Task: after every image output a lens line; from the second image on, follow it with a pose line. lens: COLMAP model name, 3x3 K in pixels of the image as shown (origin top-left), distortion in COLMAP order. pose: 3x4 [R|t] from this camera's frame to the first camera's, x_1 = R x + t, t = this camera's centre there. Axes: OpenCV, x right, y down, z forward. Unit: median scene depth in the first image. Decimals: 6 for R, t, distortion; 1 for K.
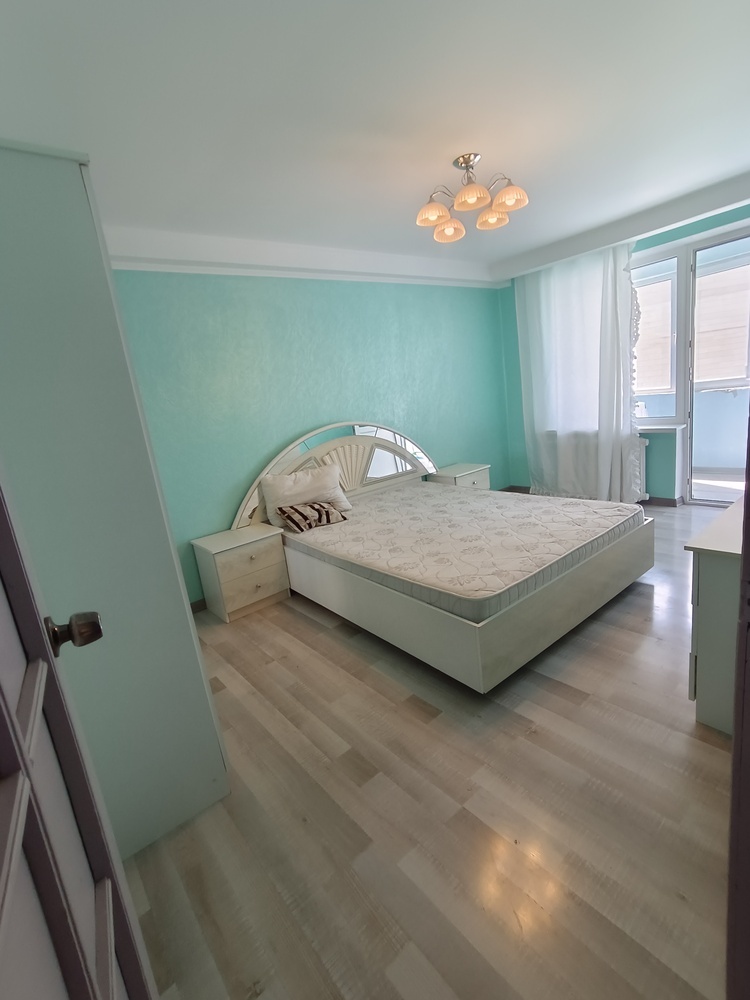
lens RADIAL K [[477.3, 0, 375.0], [0, 477.3, 500.0], [0, 0, 1]] dist [-0.035723, 0.035941]
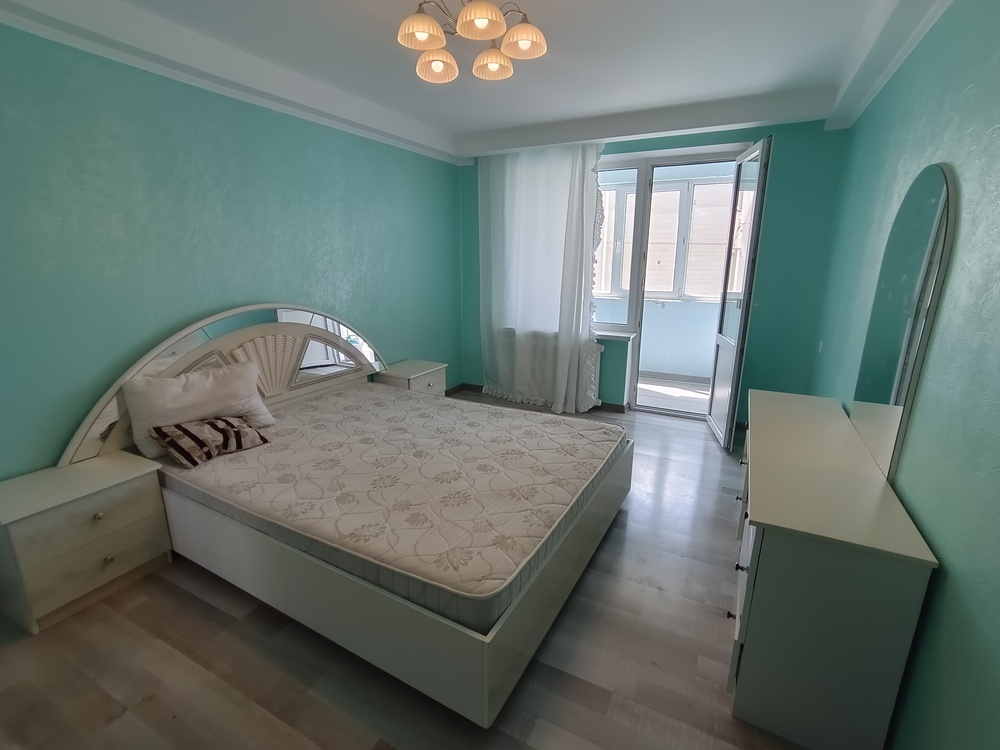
lens RADIAL K [[477.3, 0, 494.6], [0, 477.3, 378.1], [0, 0, 1]] dist [-0.035723, 0.035941]
pose [[0.919694, 0.025424, 0.391813, -0.026623], [-0.025745, 0.999659, -0.004435, -0.058819], [-0.391792, -0.006008, 0.920034, 0.204279]]
